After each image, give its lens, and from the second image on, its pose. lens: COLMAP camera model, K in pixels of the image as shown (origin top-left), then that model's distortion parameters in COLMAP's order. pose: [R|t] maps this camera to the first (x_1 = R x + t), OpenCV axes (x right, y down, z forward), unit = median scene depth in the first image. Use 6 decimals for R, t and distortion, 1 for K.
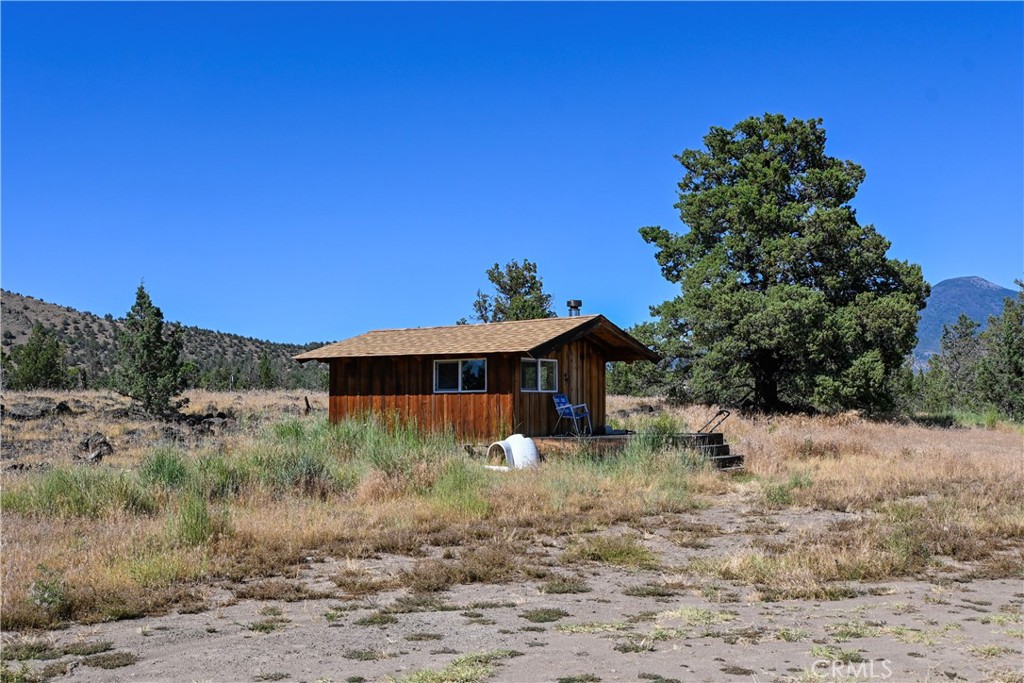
lens RADIAL K [[1206.3, 0, 512.0], [0, 1206.3, 341.5], [0, 0, 1]] dist [0.007032, 0.019742]
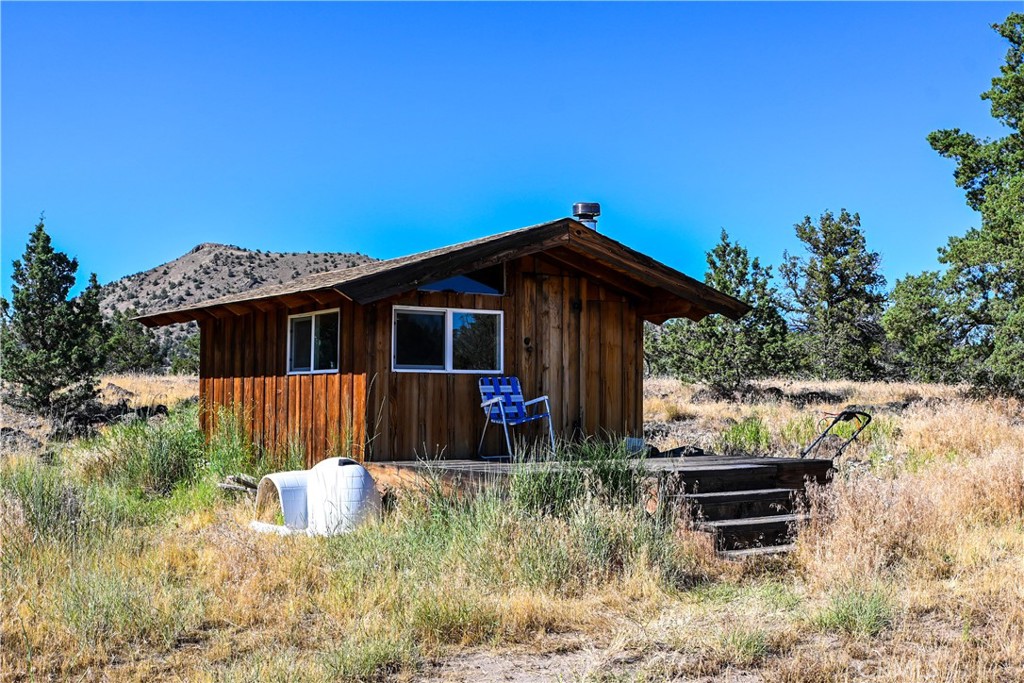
lens RADIAL K [[1206.3, 0, 512.0], [0, 1206.3, 341.5], [0, 0, 1]] dist [0.007032, 0.019742]
pose [[0.935654, -0.010830, -0.352753, 0.130558], [0.014066, 0.999879, 0.006612, 0.014520], [0.352638, -0.011148, 0.935693, 0.299325]]
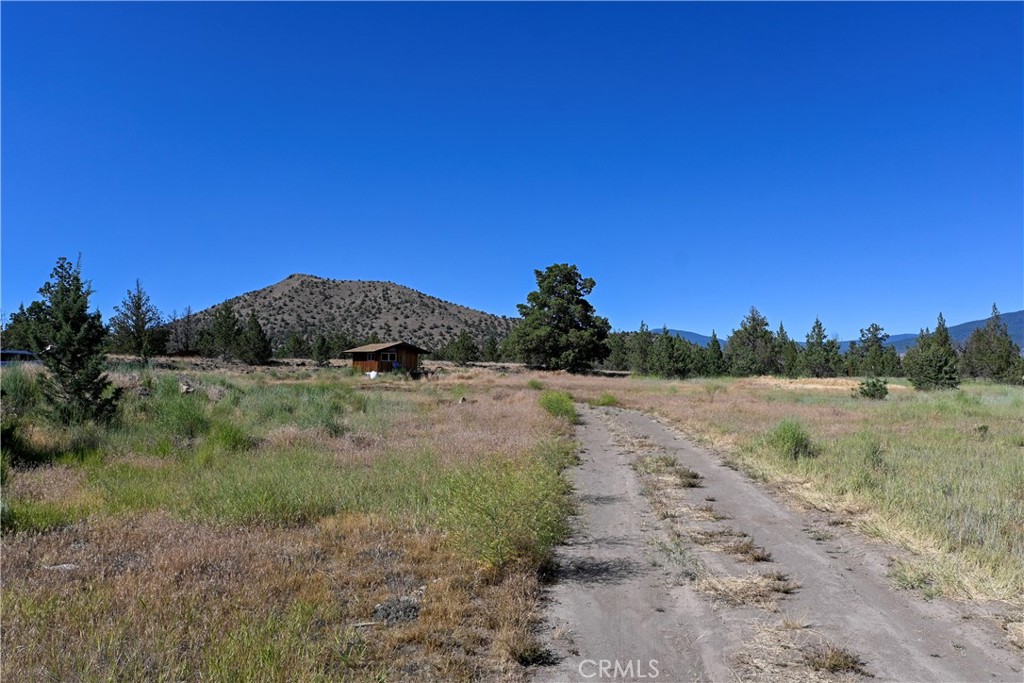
lens RADIAL K [[768.6, 0, 512.0], [0, 768.6, 341.5], [0, 0, 1]] dist [0.007408, 0.000961]
pose [[0.946270, 0.005952, -0.323324, 0.703871], [-0.001276, 0.999892, 0.014672, -0.035028], [0.323376, -0.013472, 0.946175, -0.732377]]
